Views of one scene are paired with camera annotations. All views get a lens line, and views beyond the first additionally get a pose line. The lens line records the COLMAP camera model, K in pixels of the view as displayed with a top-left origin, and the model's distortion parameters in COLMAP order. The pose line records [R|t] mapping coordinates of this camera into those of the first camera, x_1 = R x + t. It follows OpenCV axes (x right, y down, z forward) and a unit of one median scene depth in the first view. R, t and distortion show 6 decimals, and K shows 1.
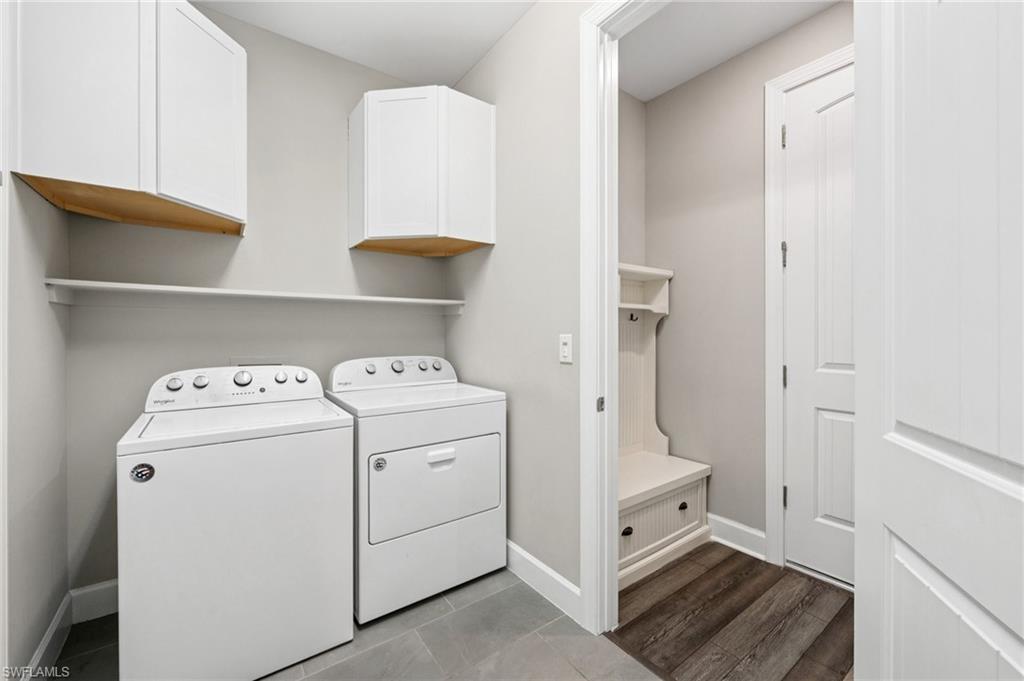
lens RADIAL K [[407.4, 0, 516.9], [0, 407.4, 341.2], [0, 0, 1]] dist [-0.002240, 0.000295]
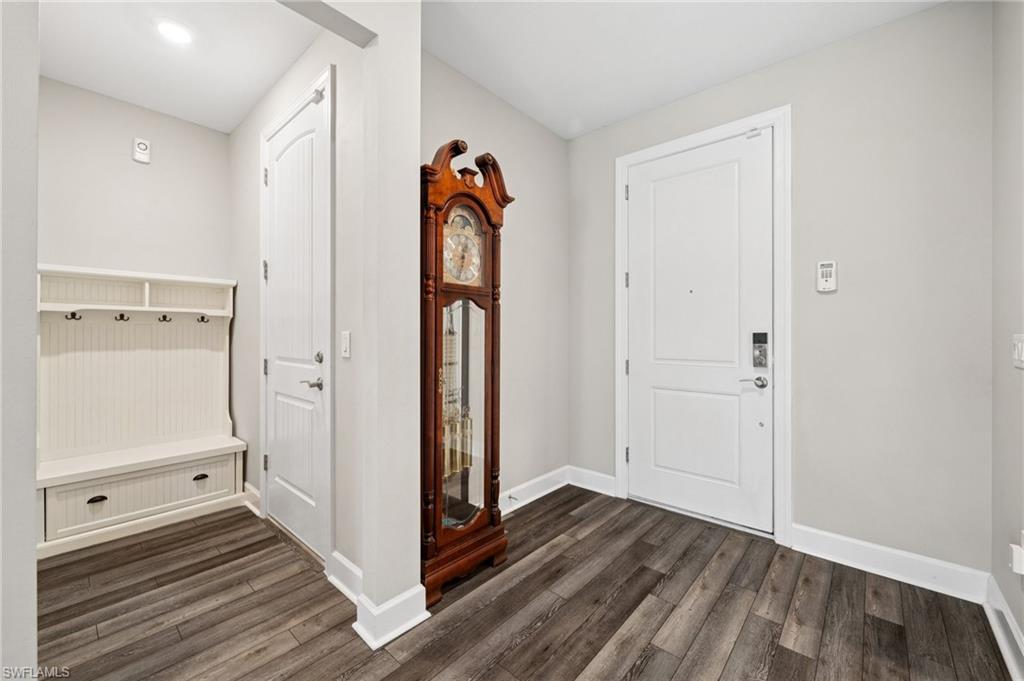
lens RADIAL K [[407.4, 0, 511.0], [0, 407.4, 332.4], [0, 0, 1]] dist [-0.002240, 0.000295]
pose [[0.979692, -0.011277, 0.200193, 1.042653], [0.014021, 0.999826, -0.012292, 0.005471], [-0.200019, 0.014849, 0.979679, -0.354185]]
